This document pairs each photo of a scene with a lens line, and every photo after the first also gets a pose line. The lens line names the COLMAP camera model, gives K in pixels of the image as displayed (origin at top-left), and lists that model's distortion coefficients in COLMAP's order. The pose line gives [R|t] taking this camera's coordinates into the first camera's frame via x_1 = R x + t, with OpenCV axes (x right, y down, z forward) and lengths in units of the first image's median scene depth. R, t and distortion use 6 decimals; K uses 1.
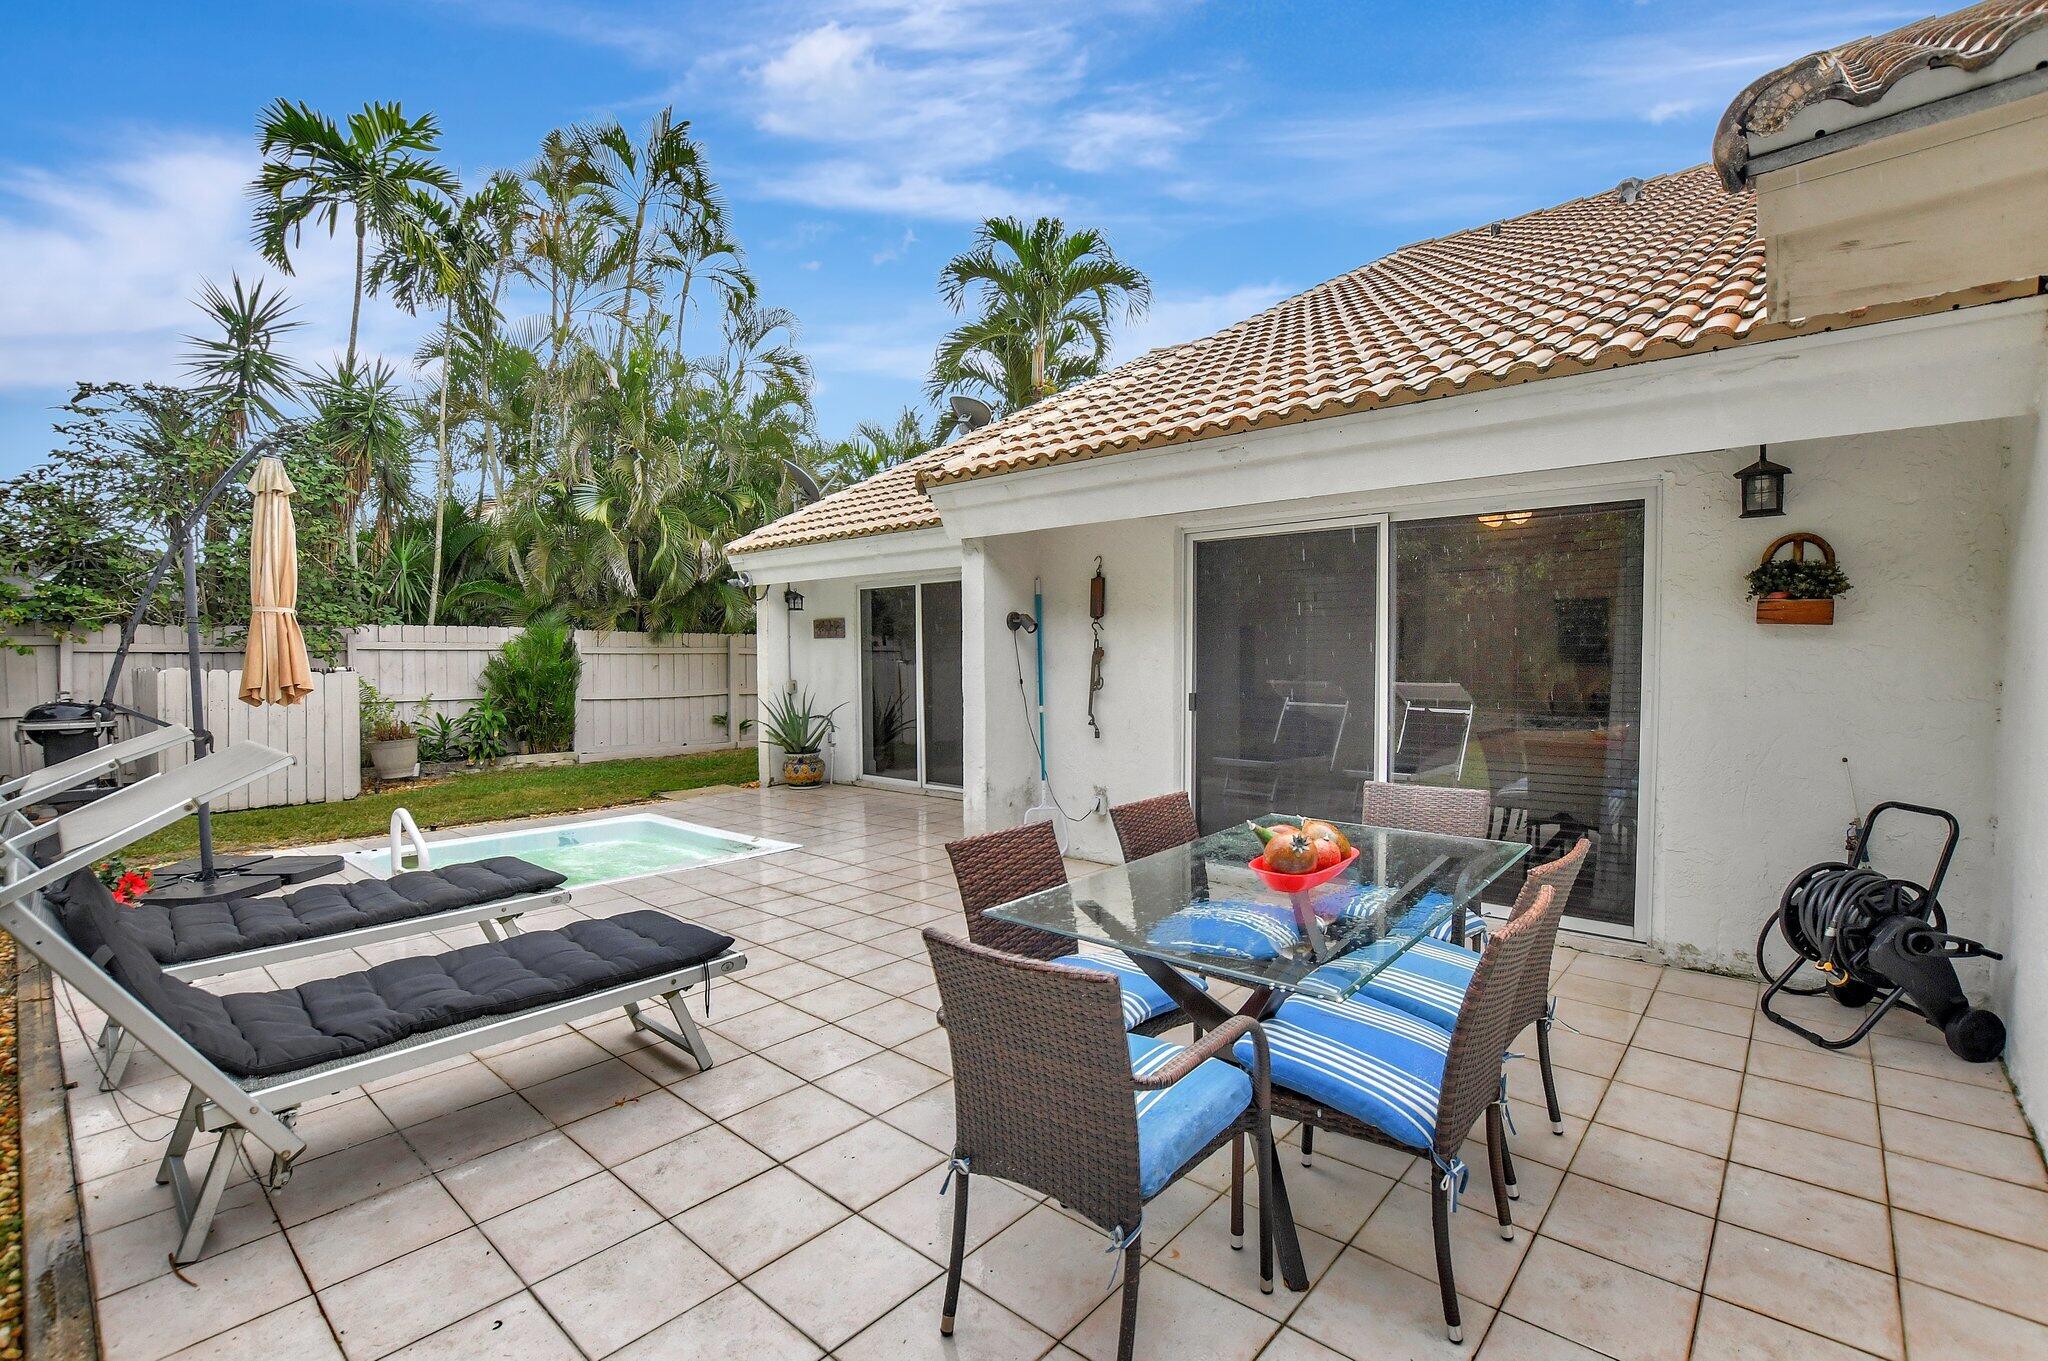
lens RADIAL K [[917.4, 0, 1023.9], [0, 917.4, 662.4], [0, 0, 1]] dist [-0.017446, -0.000560]
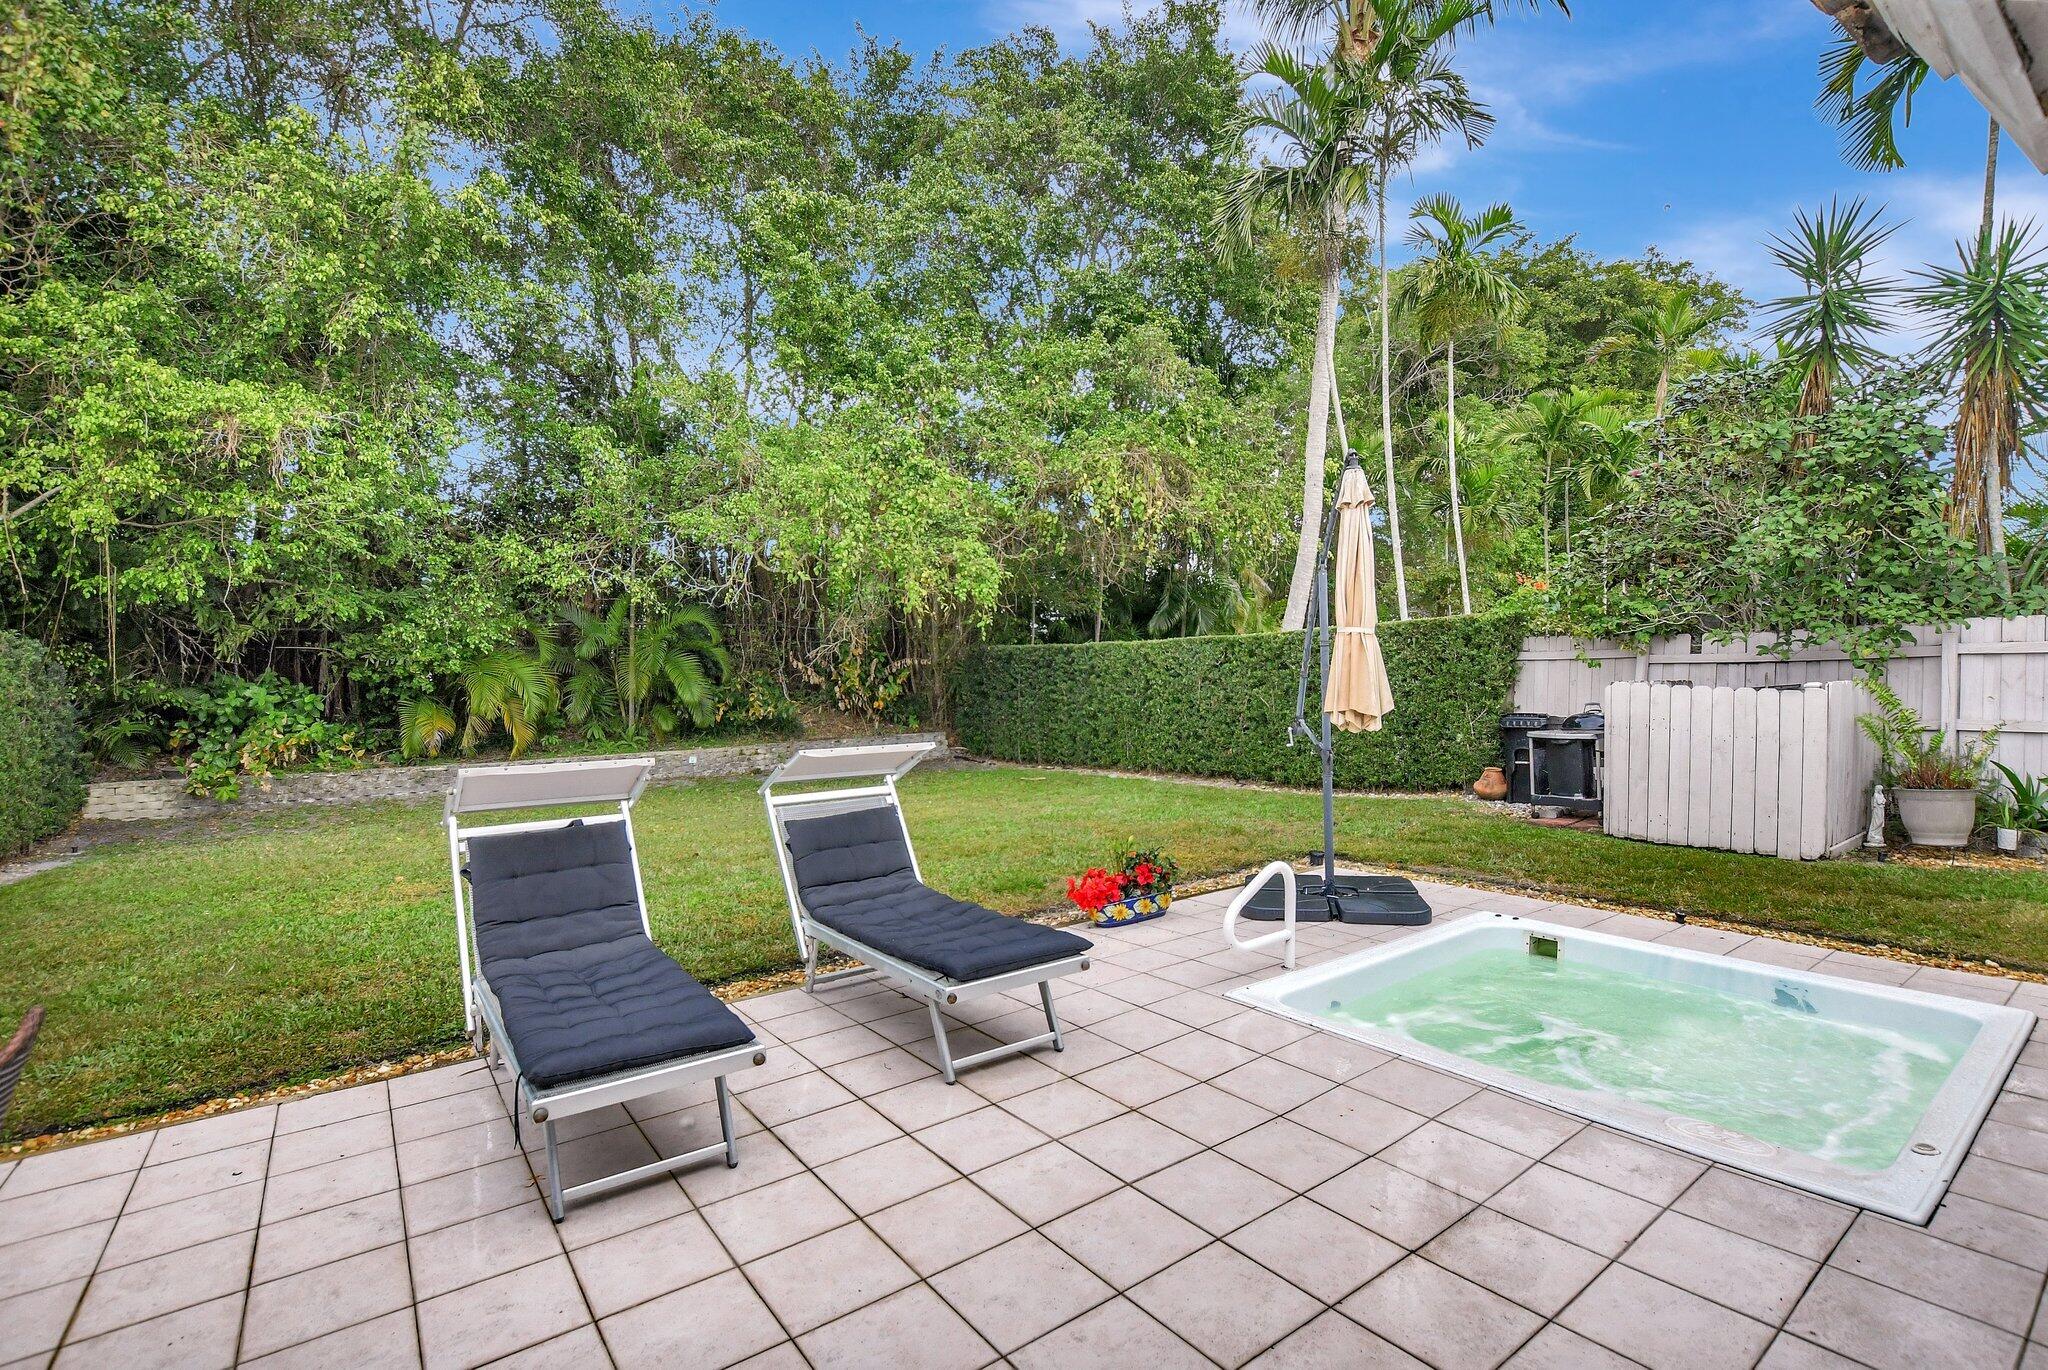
lens RADIAL K [[917.4, 0, 1026.0], [0, 917.4, 676.4], [0, 0, 1]] dist [-0.017446, -0.000560]
pose [[-0.210351, 0.004977, -0.977613, 0.100853], [0.006570, 0.999972, 0.003678, -0.004796], [0.977604, -0.005650, -0.210378, 0.492481]]
